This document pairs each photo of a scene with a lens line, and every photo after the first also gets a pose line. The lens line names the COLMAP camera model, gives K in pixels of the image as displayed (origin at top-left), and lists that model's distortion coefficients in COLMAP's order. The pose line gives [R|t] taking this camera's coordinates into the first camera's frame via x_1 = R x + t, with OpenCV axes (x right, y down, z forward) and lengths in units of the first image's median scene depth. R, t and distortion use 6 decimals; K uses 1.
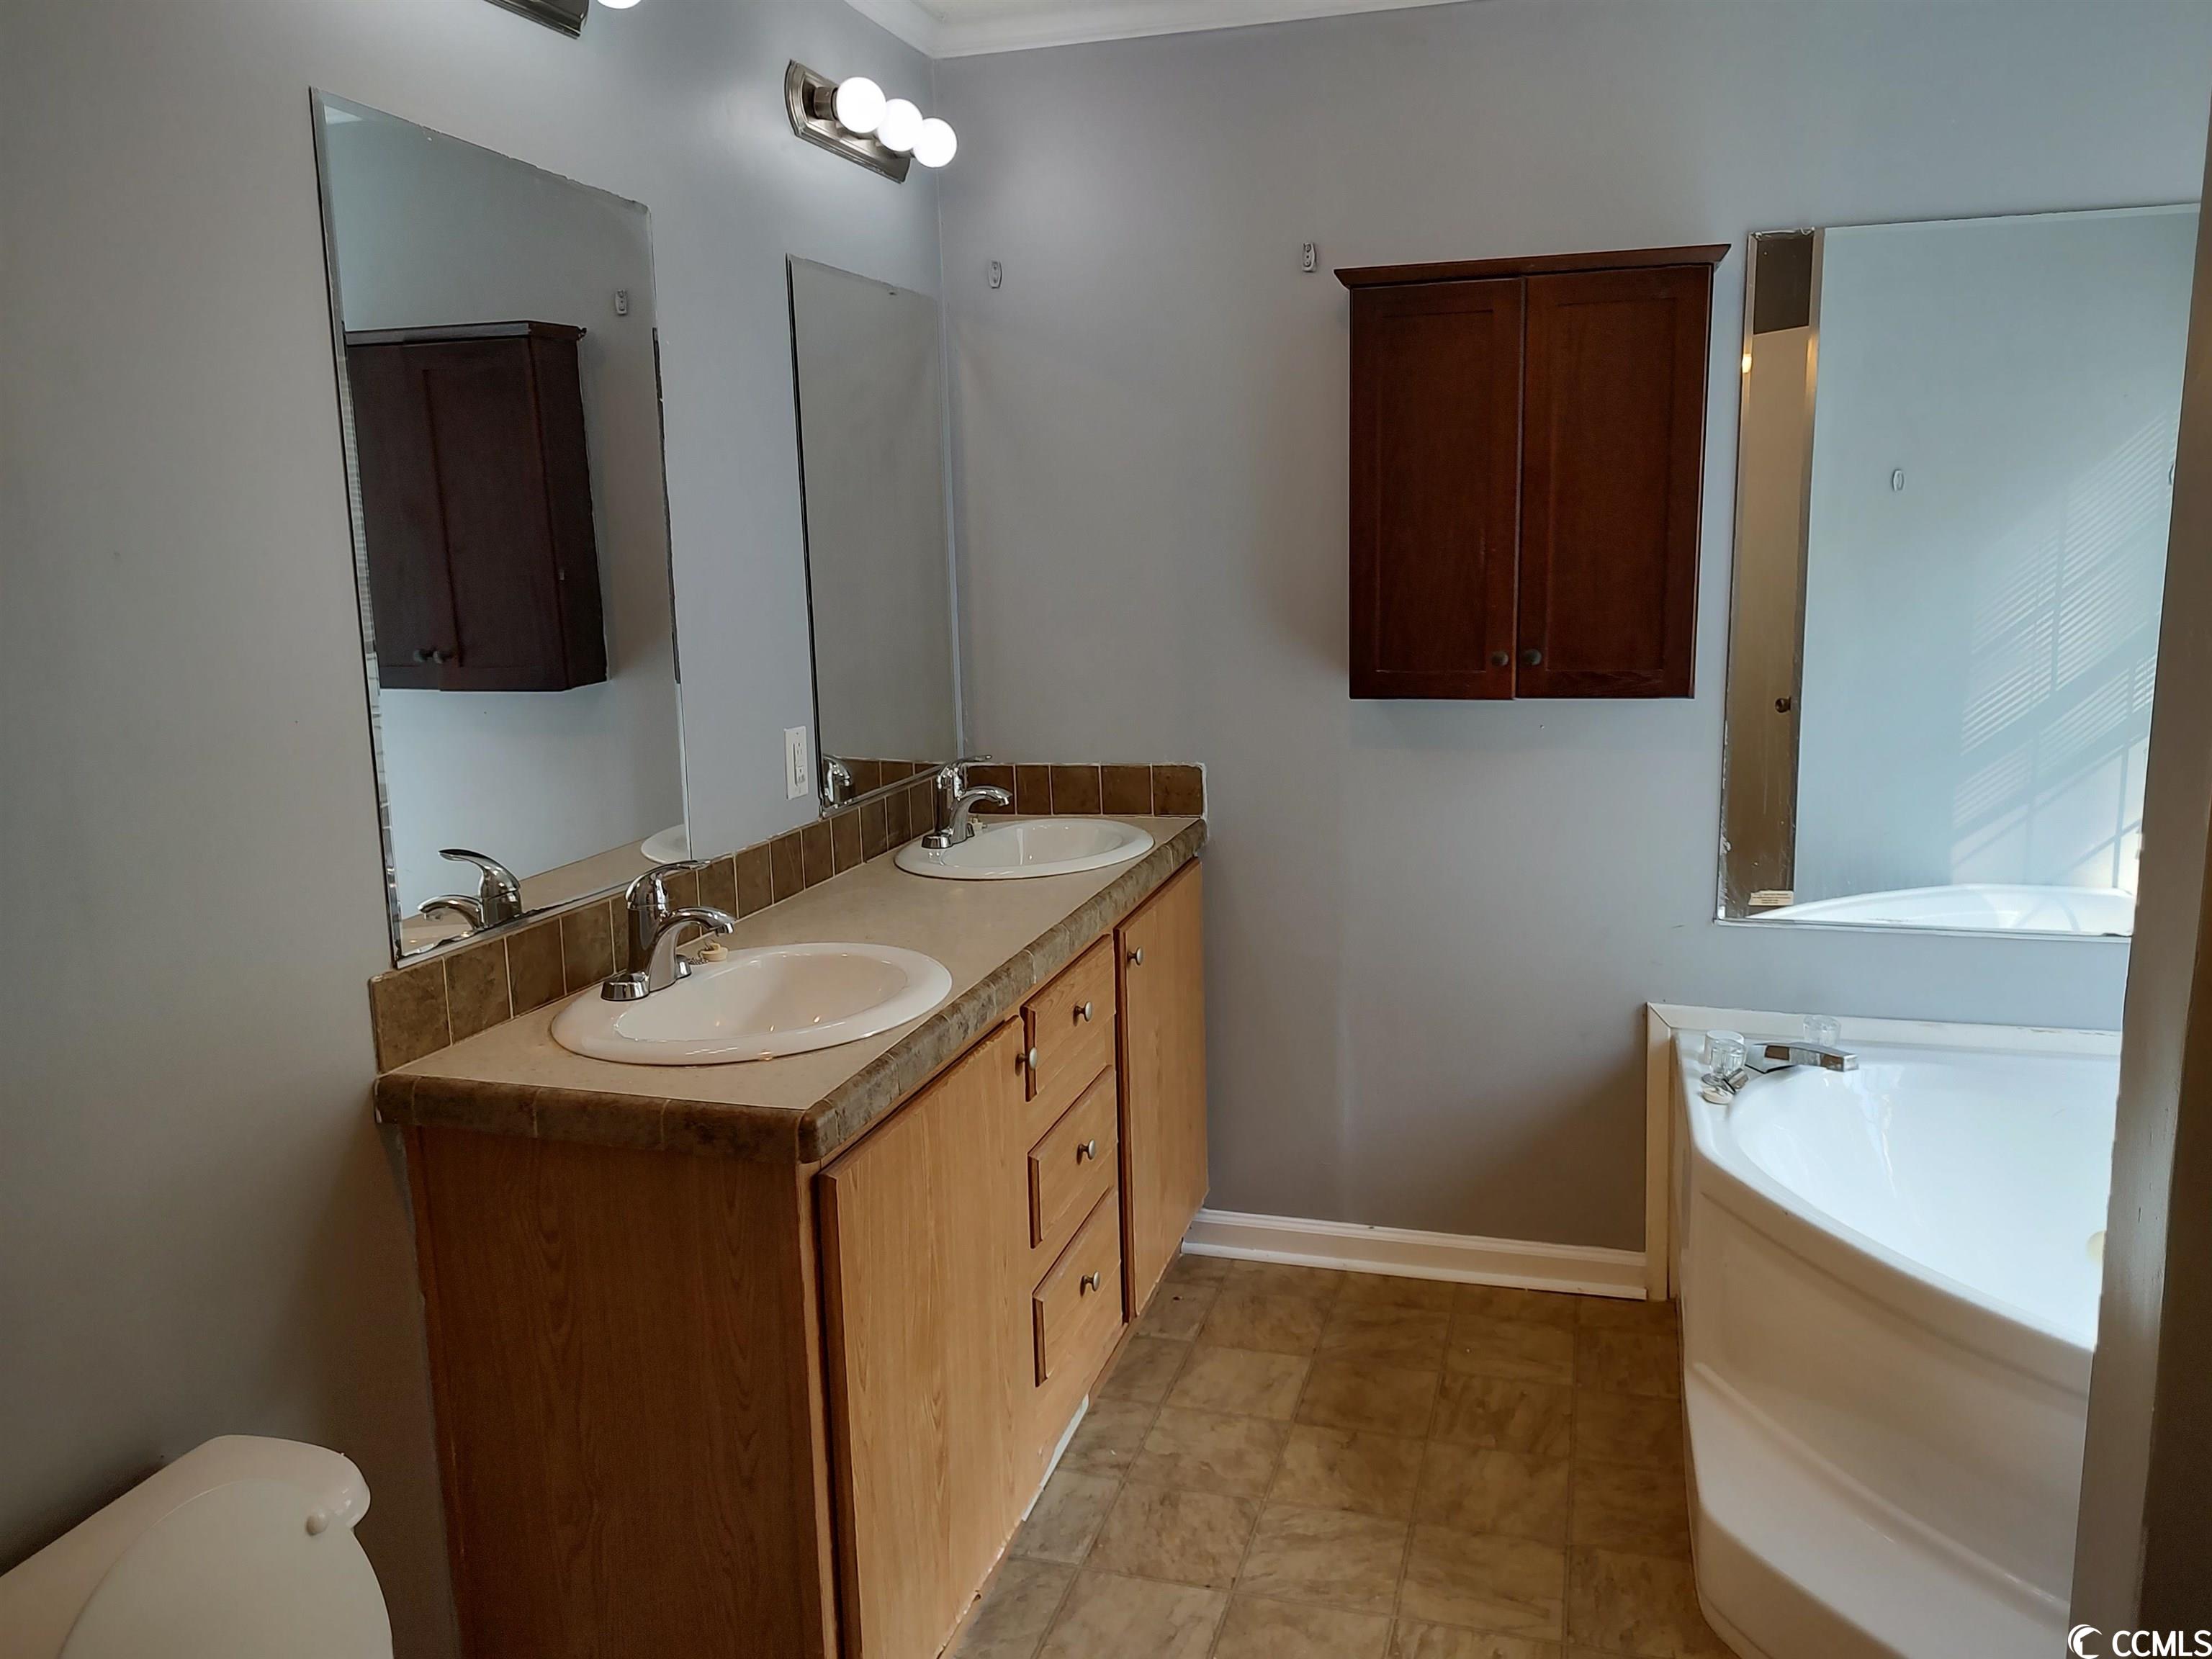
lens RADIAL K [[1608.4, 0, 1091.7], [0, 1608.4, 827.9], [0, 0, 1]] dist [0.022007, -0.012647]
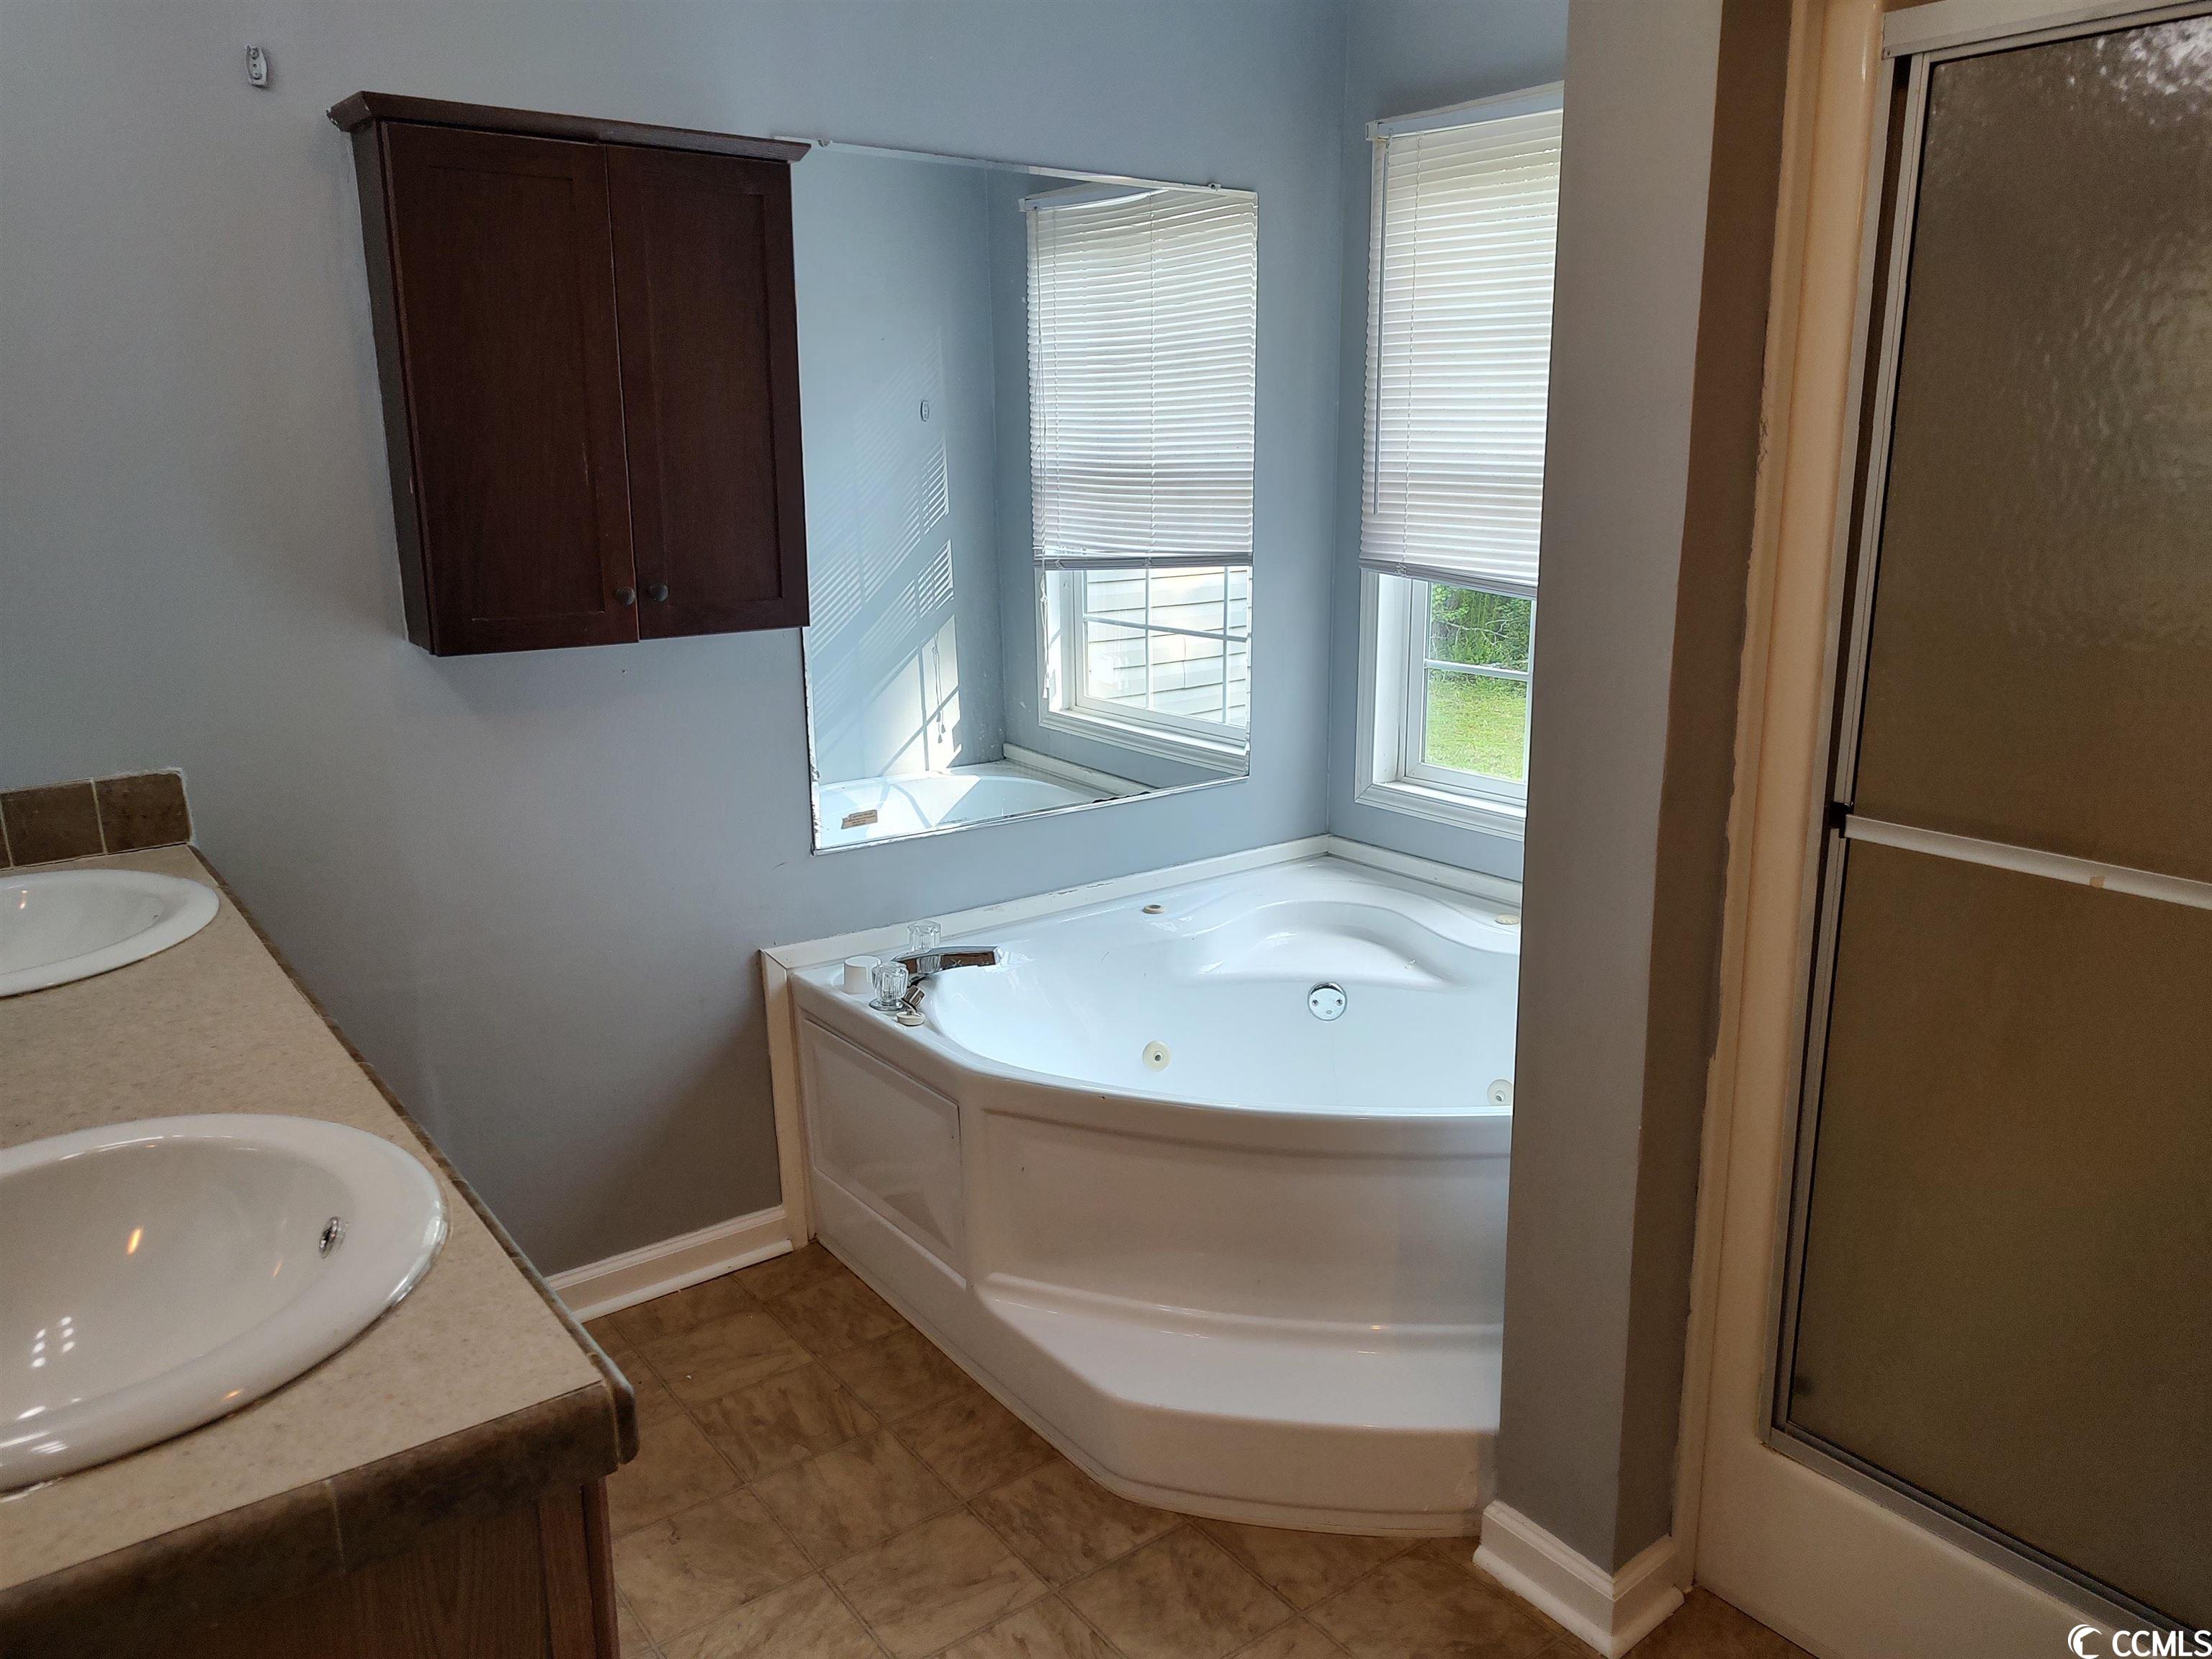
lens RADIAL K [[1608.4, 0, 1097.3], [0, 1608.4, 823.6], [0, 0, 1]] dist [0.022007, -0.012647]
pose [[0.597066, -0.165745, 0.784883, -0.305926], [0.139629, 0.984959, 0.101779, -0.038562], [-0.789947, 0.048823, 0.611229, 0.288799]]
